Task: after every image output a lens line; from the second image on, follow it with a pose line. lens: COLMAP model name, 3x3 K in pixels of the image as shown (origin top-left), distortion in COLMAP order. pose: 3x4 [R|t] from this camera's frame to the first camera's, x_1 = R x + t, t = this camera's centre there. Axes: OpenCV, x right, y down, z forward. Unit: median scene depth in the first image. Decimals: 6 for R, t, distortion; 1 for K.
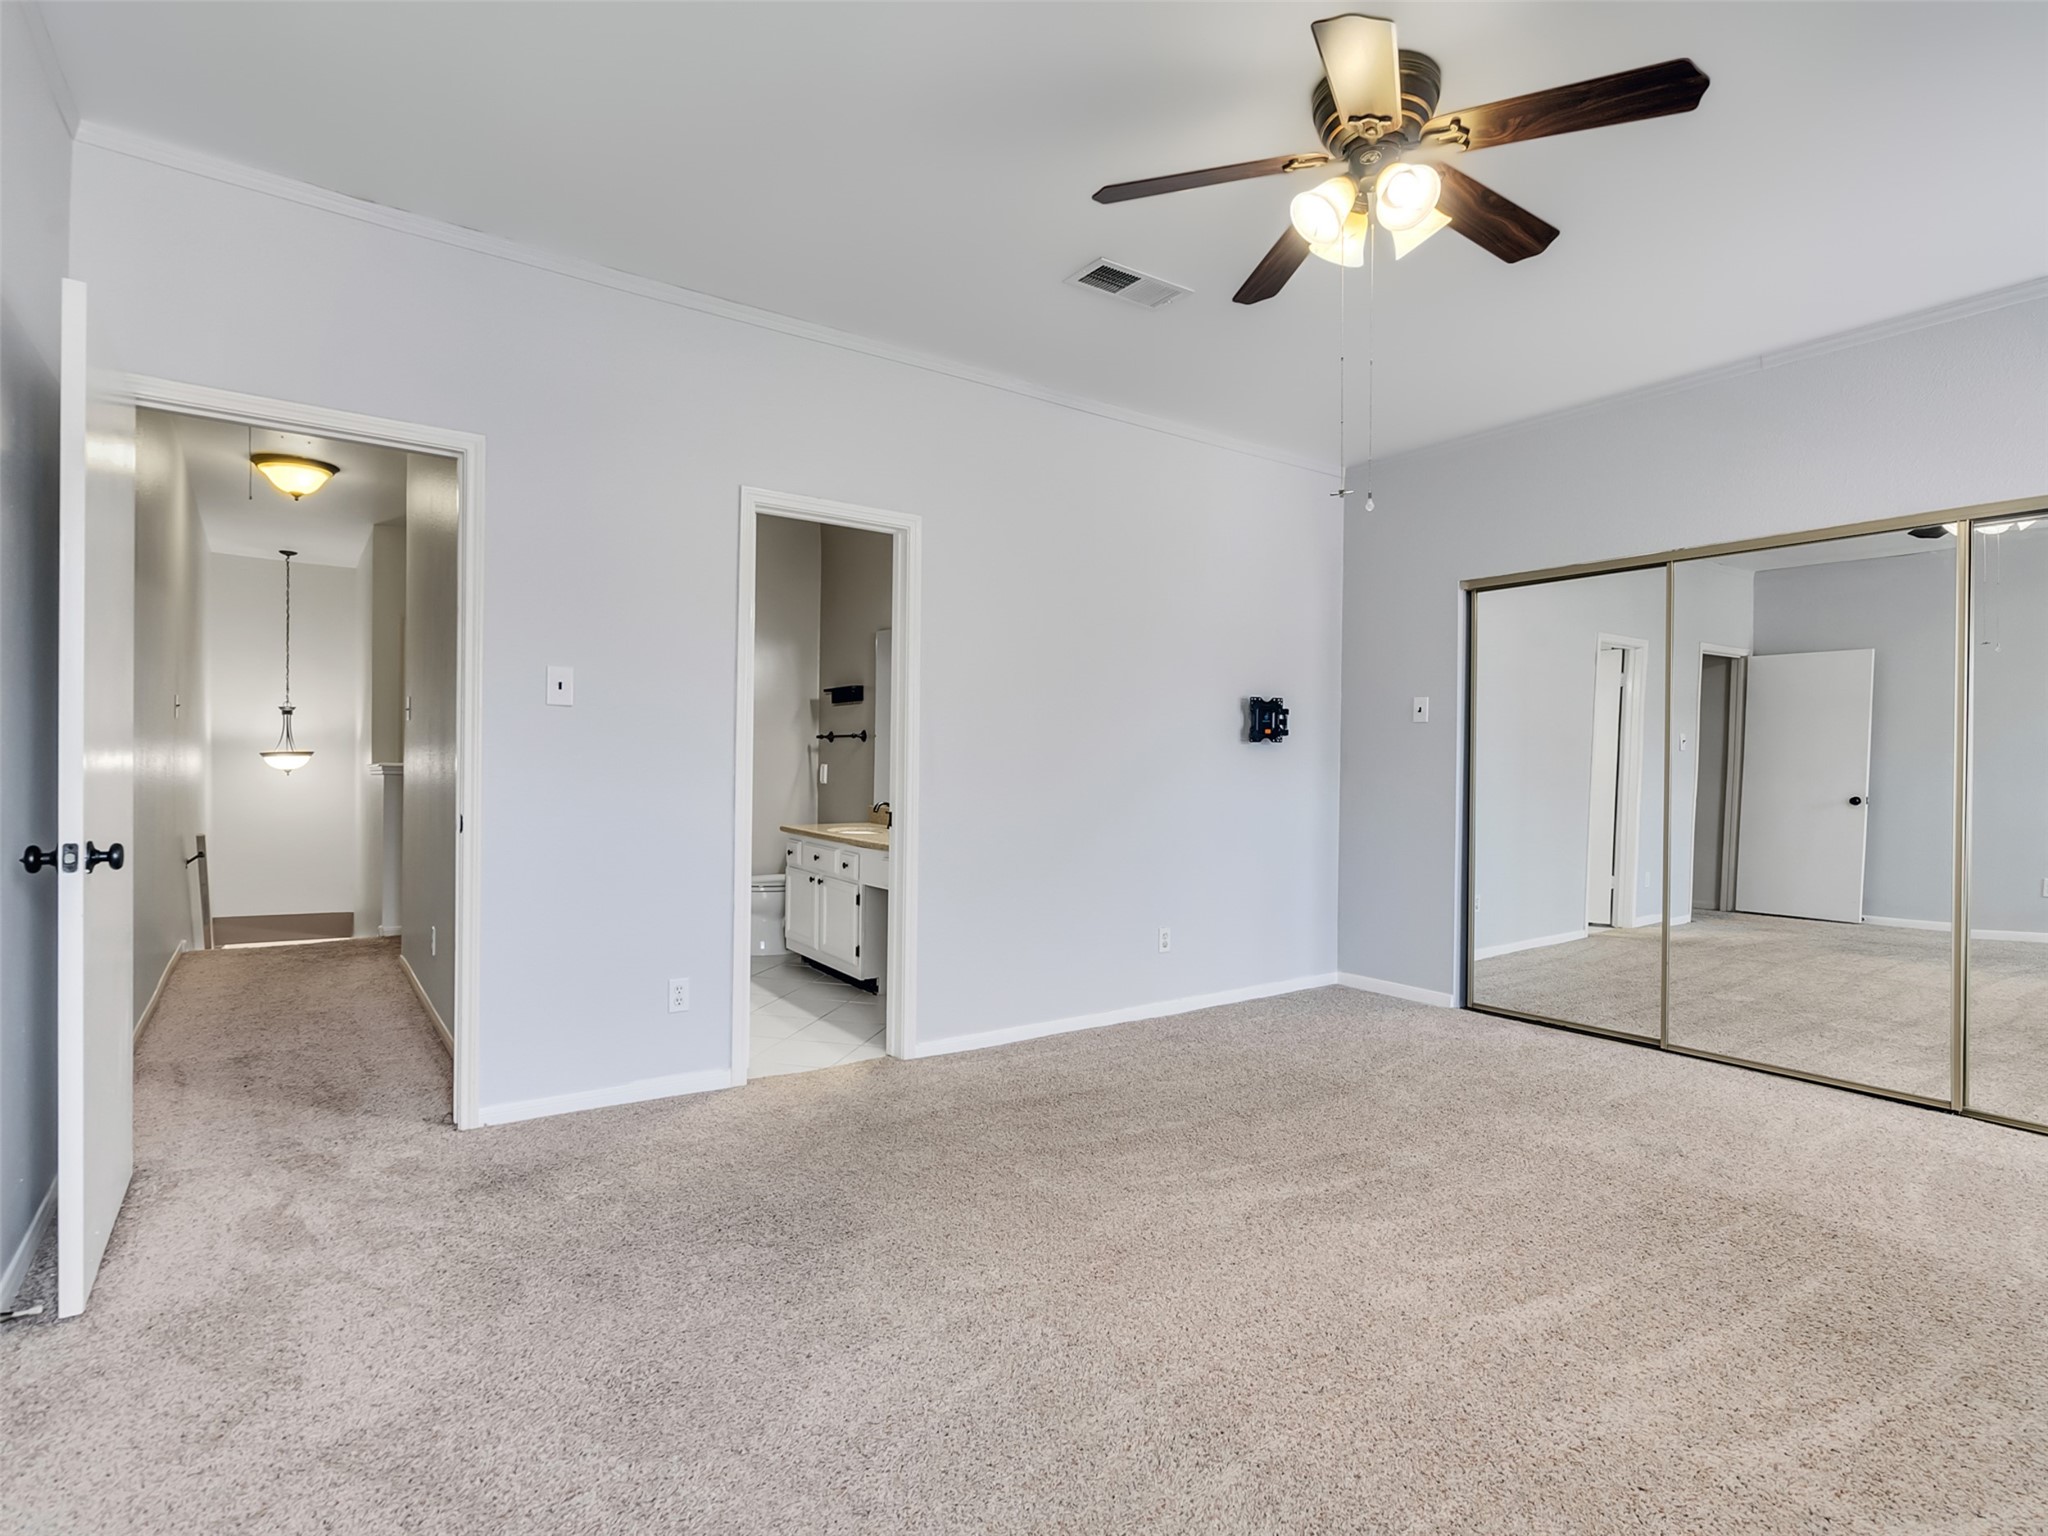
lens RADIAL K [[1051.0, 0, 1008.4], [0, 1051.0, 764.8], [0, 0, 1]] dist [-0.005782, 0.007425]
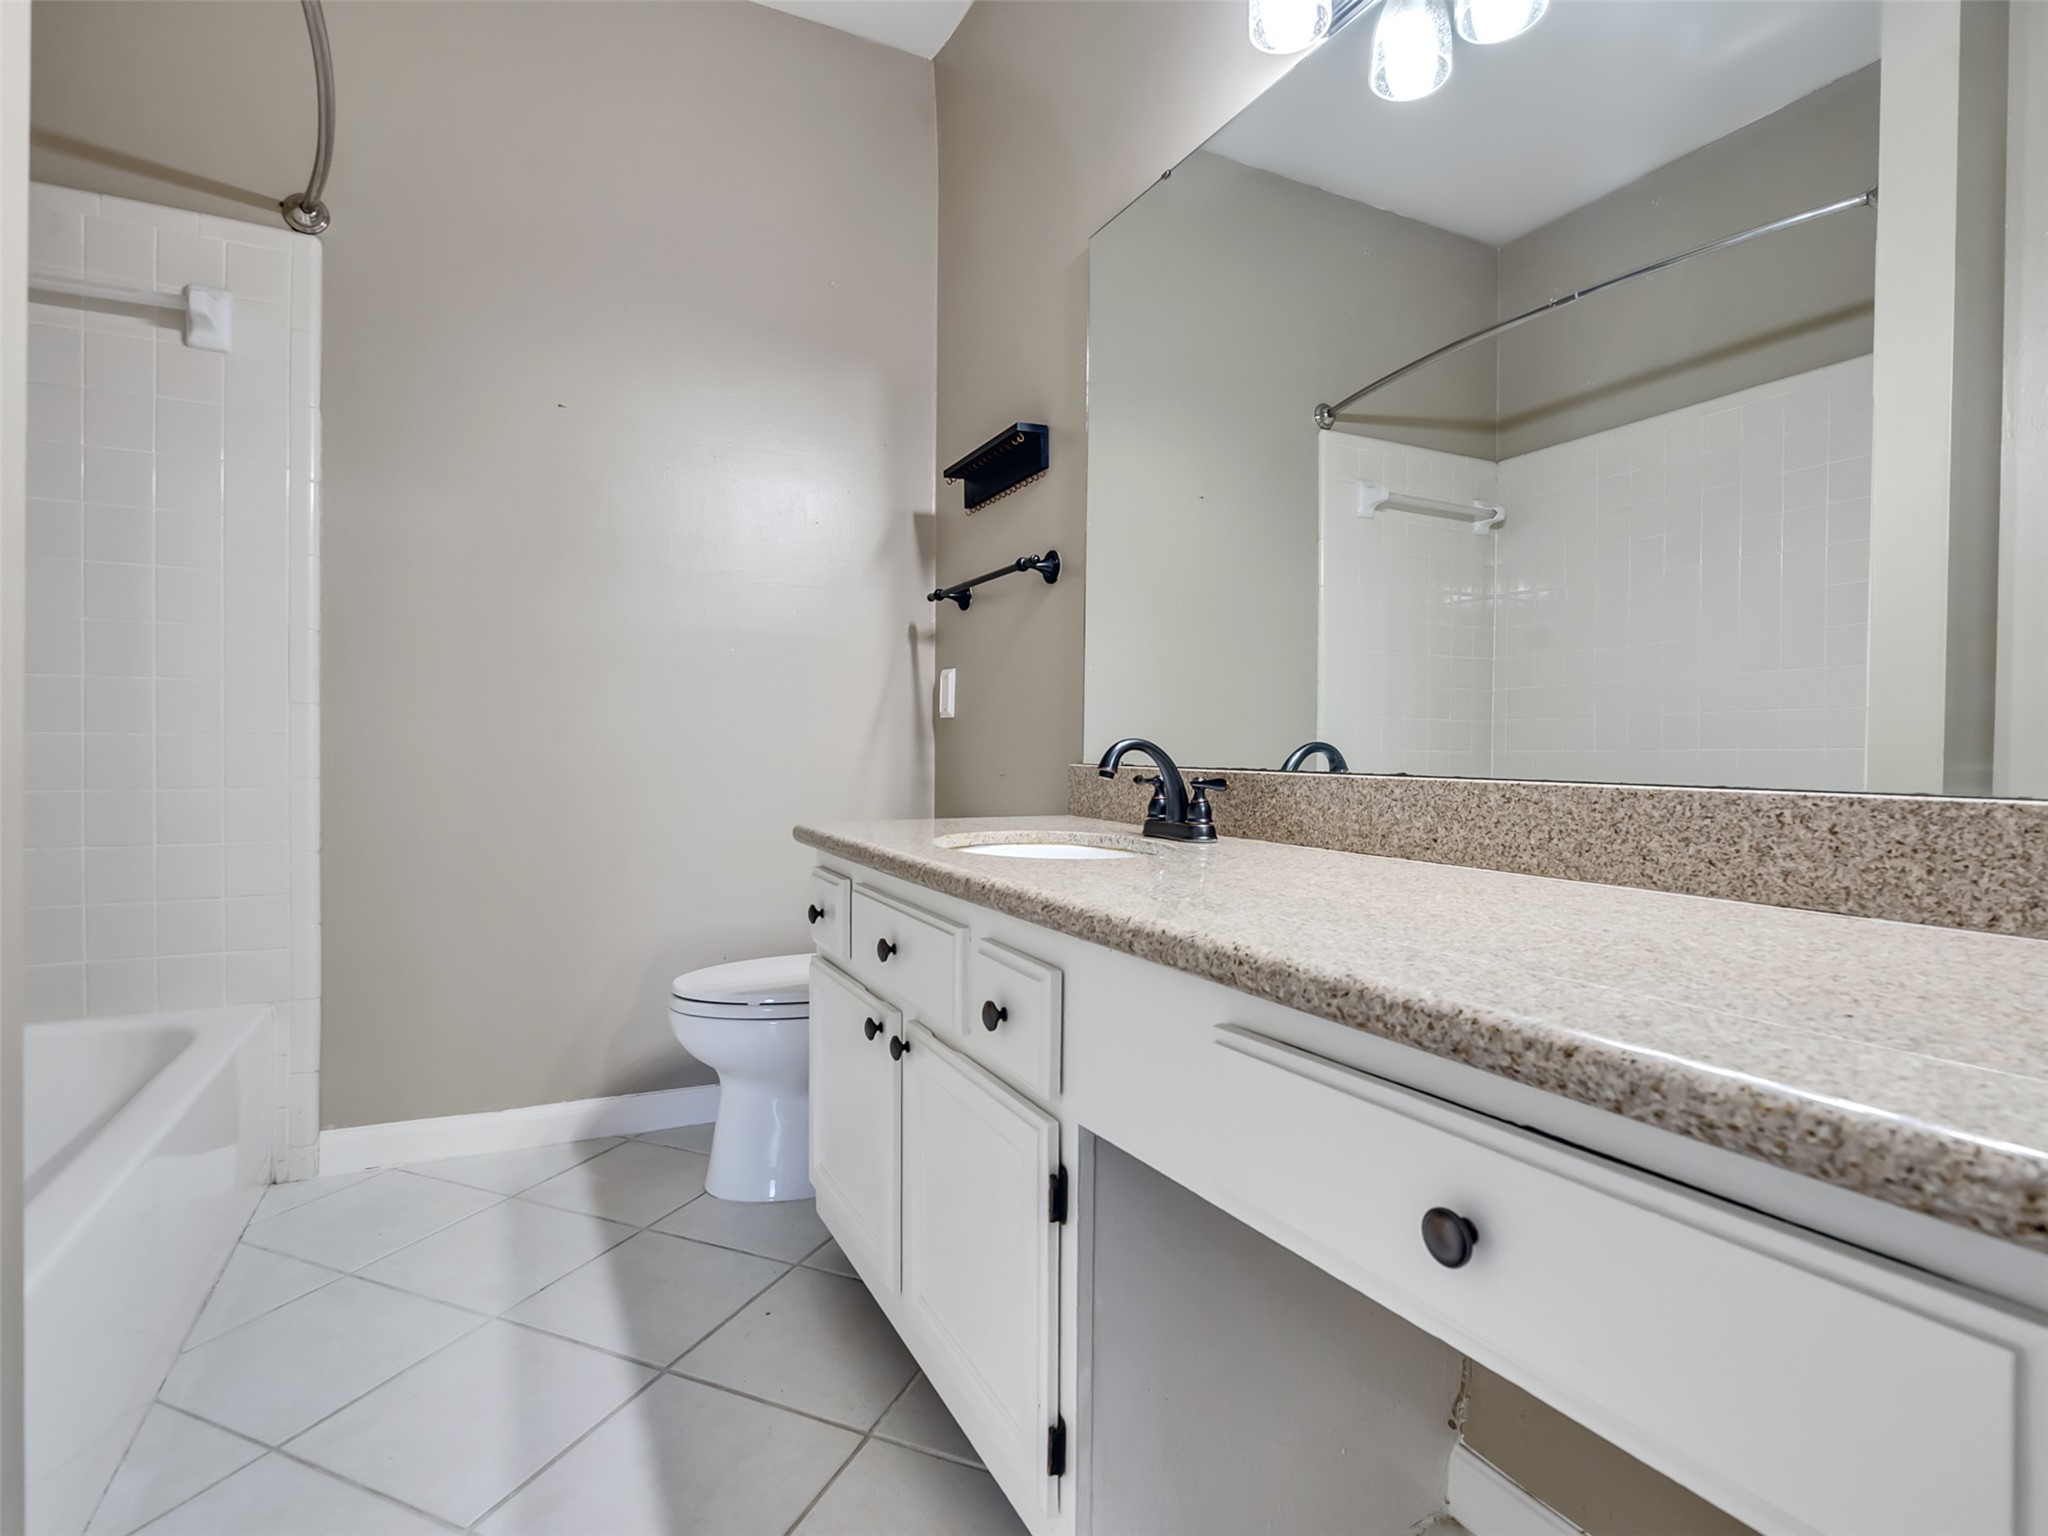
lens RADIAL K [[1051.0, 0, 1008.4], [0, 1051.0, 764.8], [0, 0, 1]] dist [-0.005782, 0.007425]
pose [[0.988606, -0.000249, -0.150524, -0.094519], [0.001446, 0.999968, 0.007843, 0.033481], [0.150517, -0.007971, 0.988575, 0.621037]]
